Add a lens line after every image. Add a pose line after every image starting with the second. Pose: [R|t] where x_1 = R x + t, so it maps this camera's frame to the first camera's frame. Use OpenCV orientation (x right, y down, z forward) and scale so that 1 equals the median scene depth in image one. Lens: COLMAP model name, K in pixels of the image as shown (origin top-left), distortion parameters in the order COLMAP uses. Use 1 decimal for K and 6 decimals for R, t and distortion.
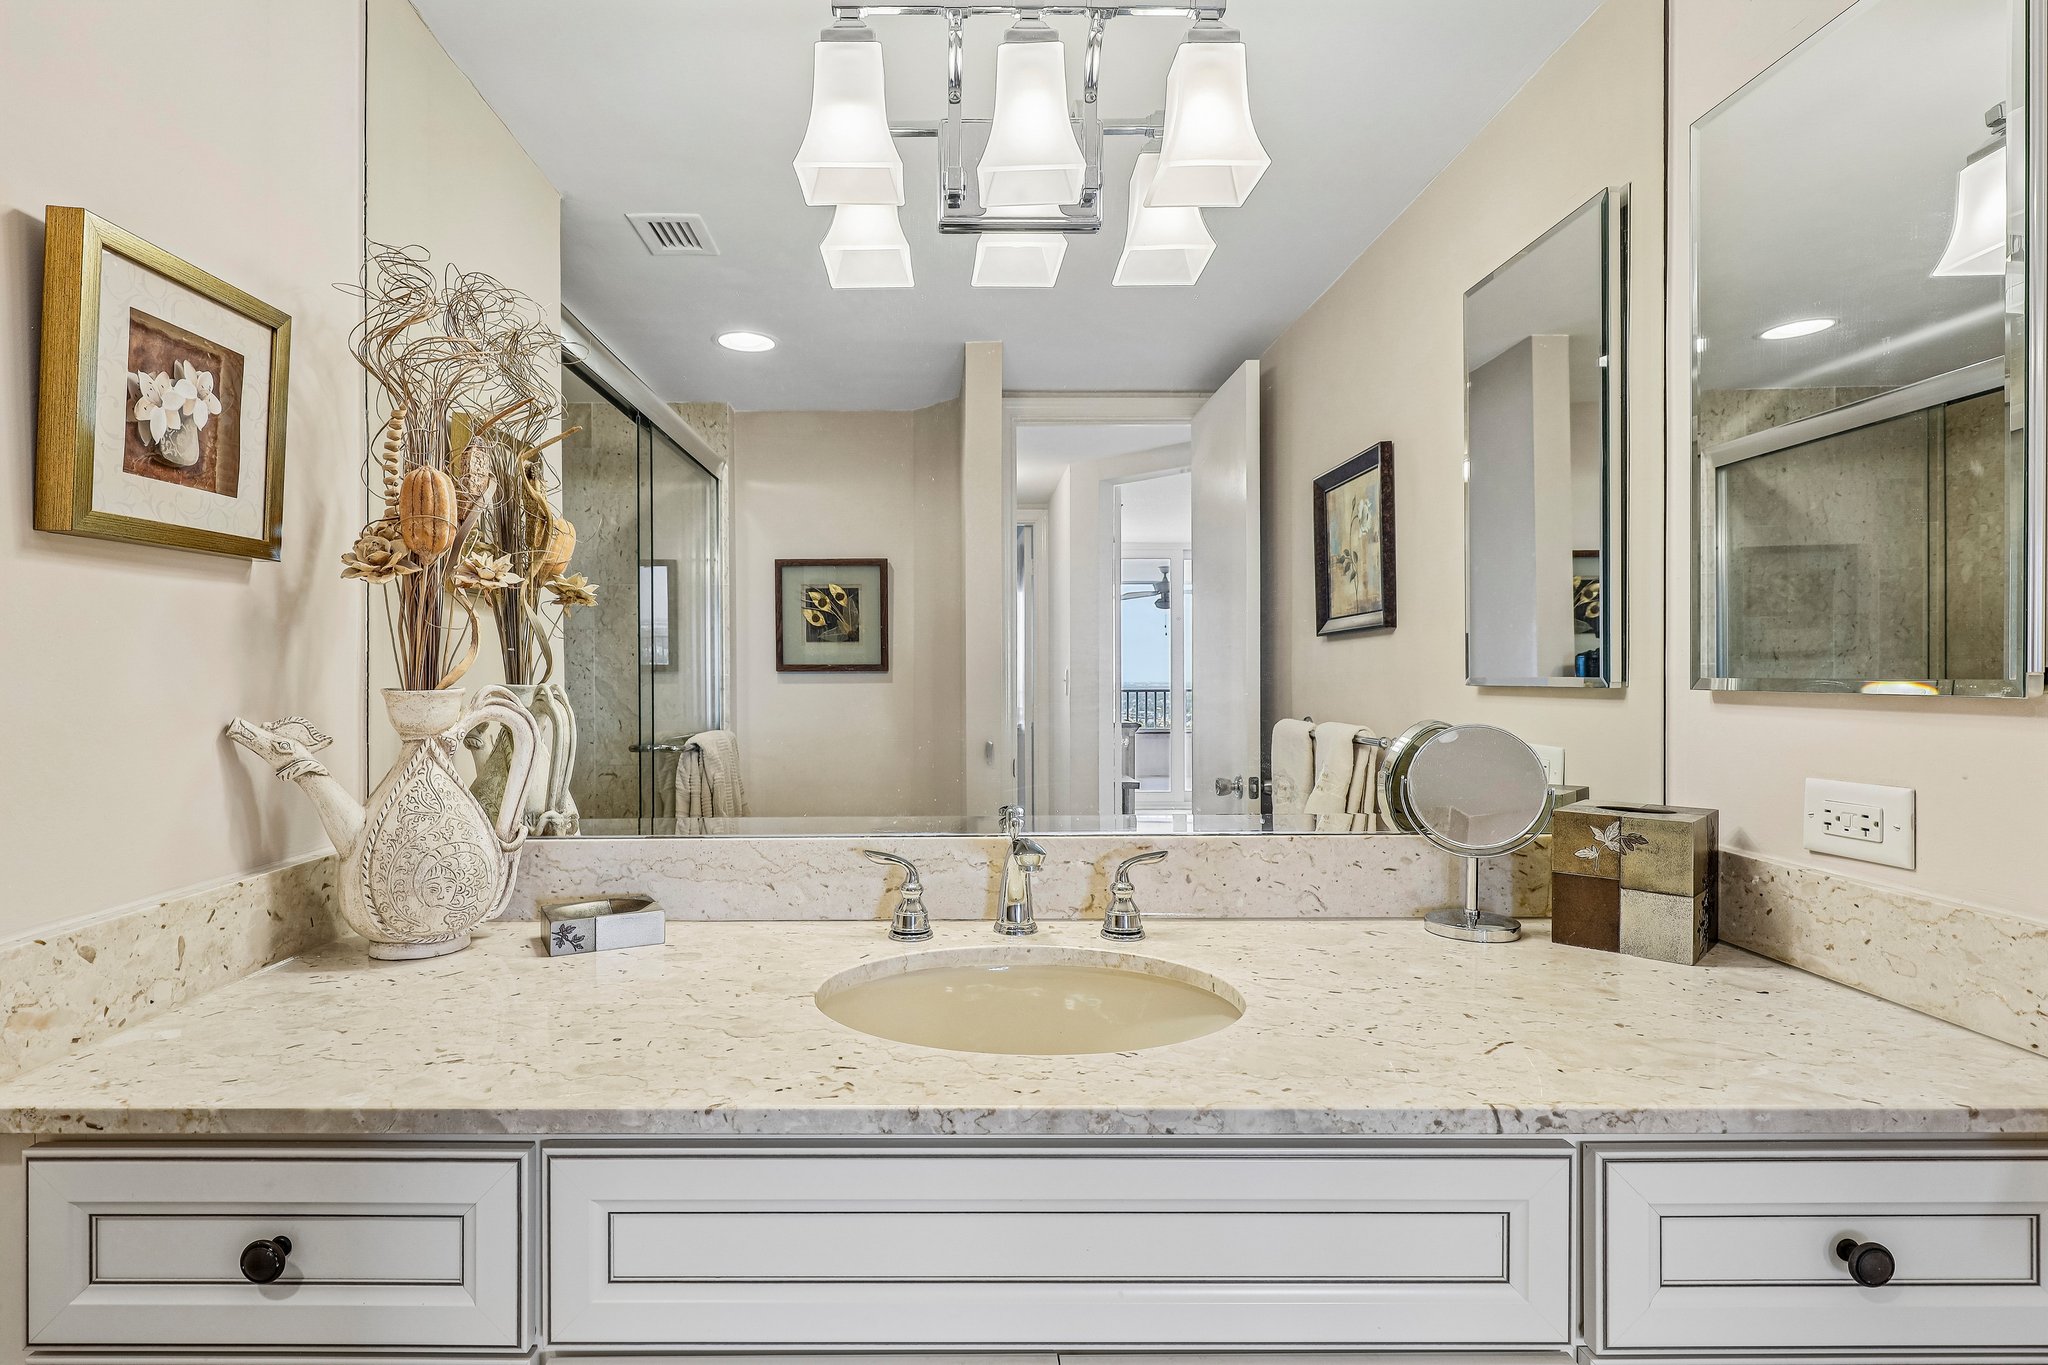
lens RADIAL K [[1059.3, 0, 988.5], [0, 1059.3, 680.8], [0, 0, 1]] dist [-0.000759, -0.001127]
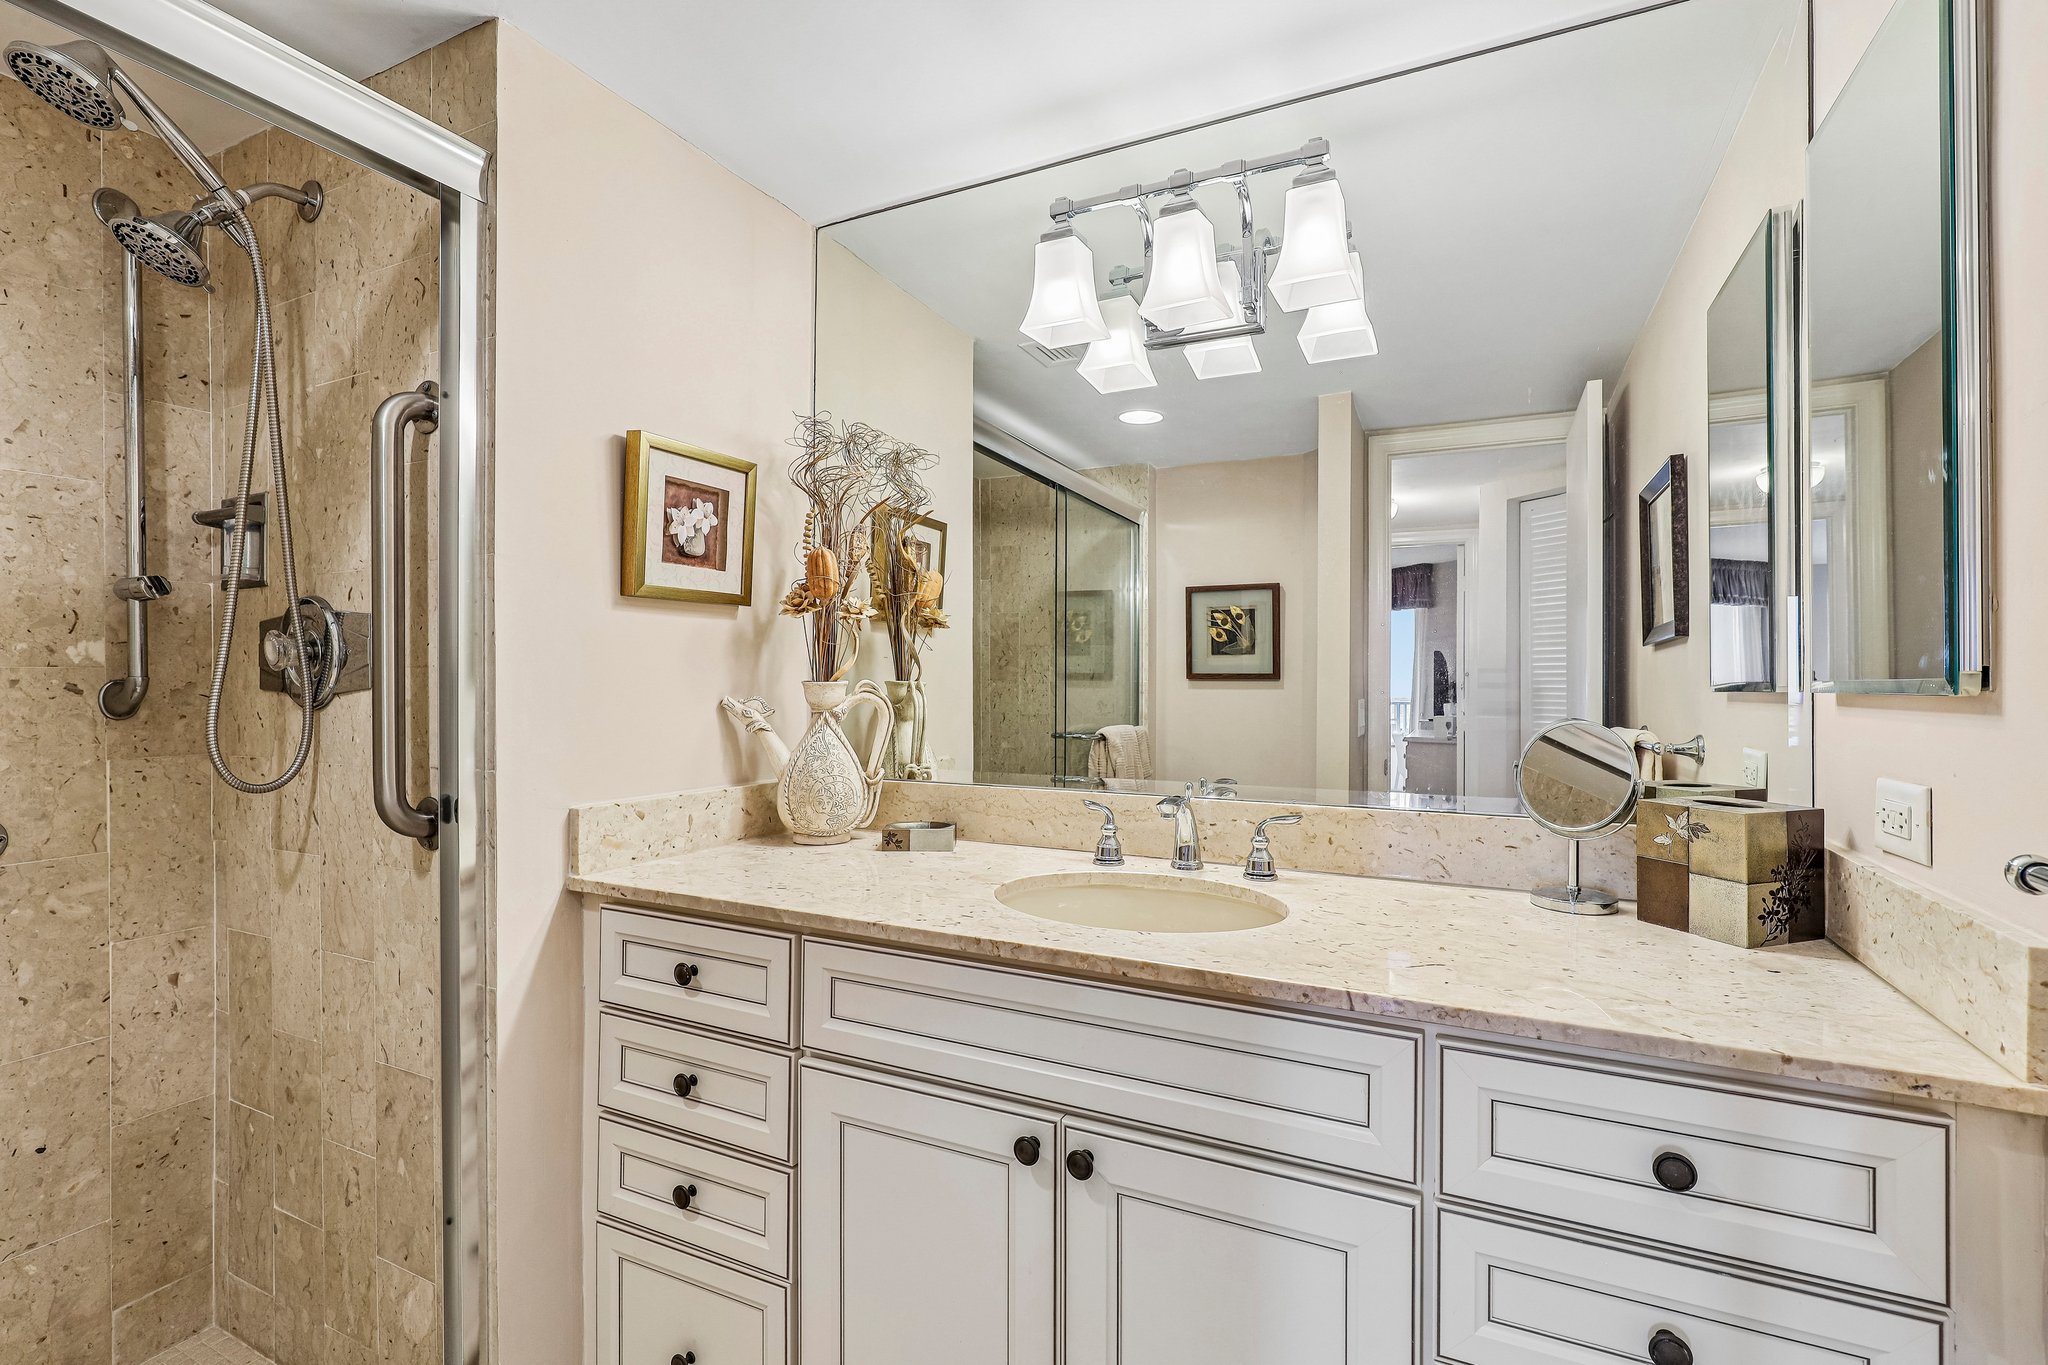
lens RADIAL K [[921.8, 0, 1009.6], [0, 921.8, 677.0], [0, 0, 1]] dist [-0.003549, -0.000880]
pose [[0.894948, 0.006903, -0.446116, 0.380709], [-0.013269, 0.999850, -0.011147, 0.013902], [0.445972, 0.015895, 0.894906, -0.155165]]
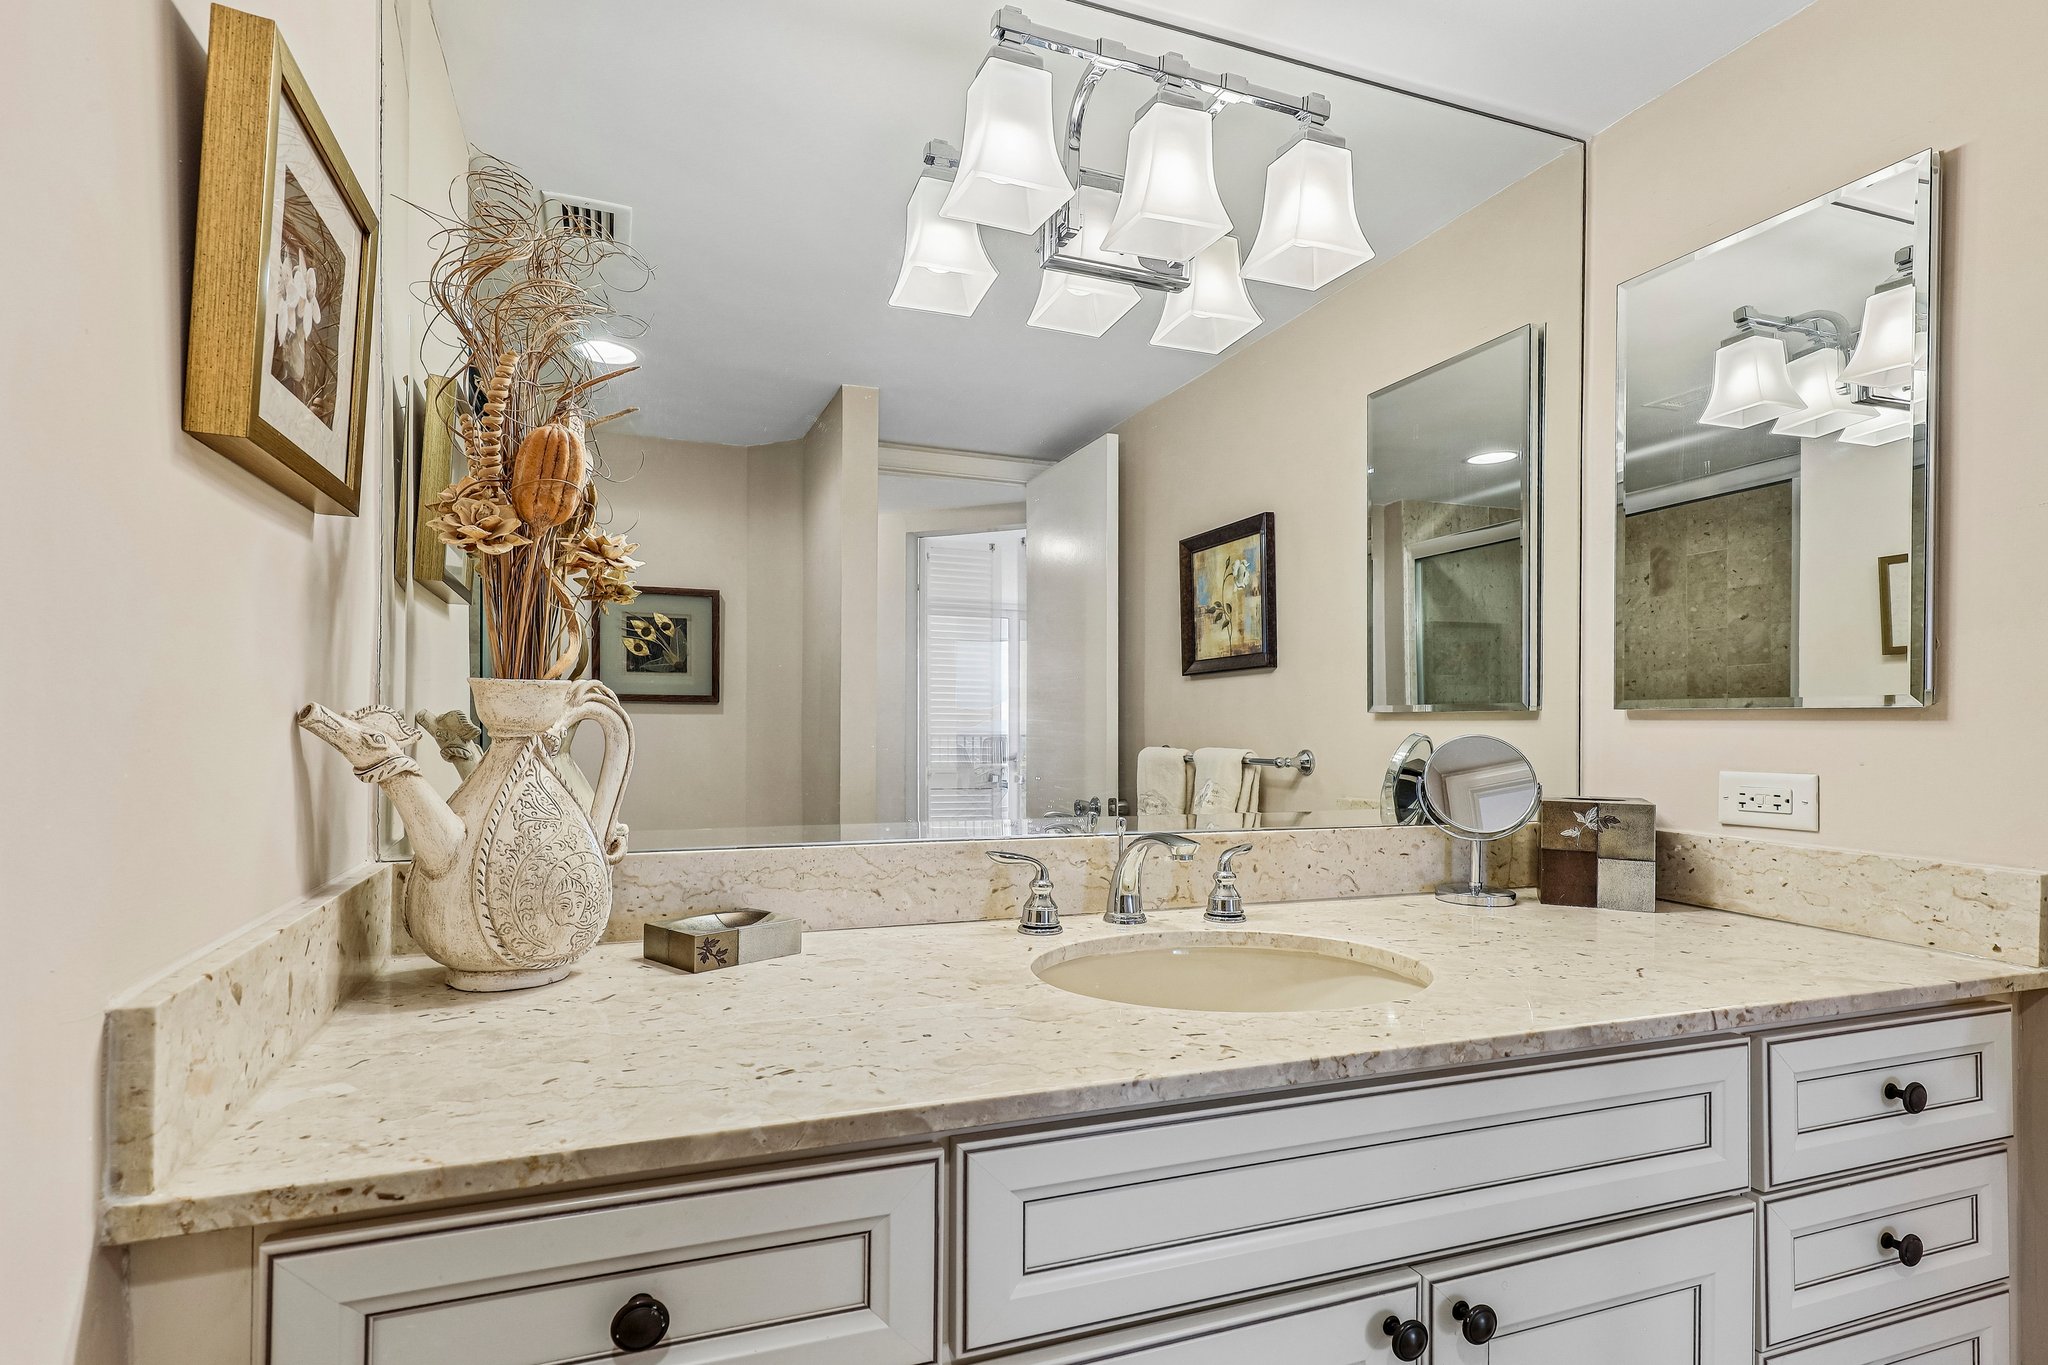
lens RADIAL K [[969.3, 0, 1069.8], [0, 969.3, 721.3], [0, 0, 1]] dist [0.008631, -0.000034]
pose [[0.938064, 0.016429, 0.346071, -0.416823], [-0.014475, 0.999861, -0.008230, 0.045411], [-0.346158, 0.002711, 0.938172, 0.098583]]
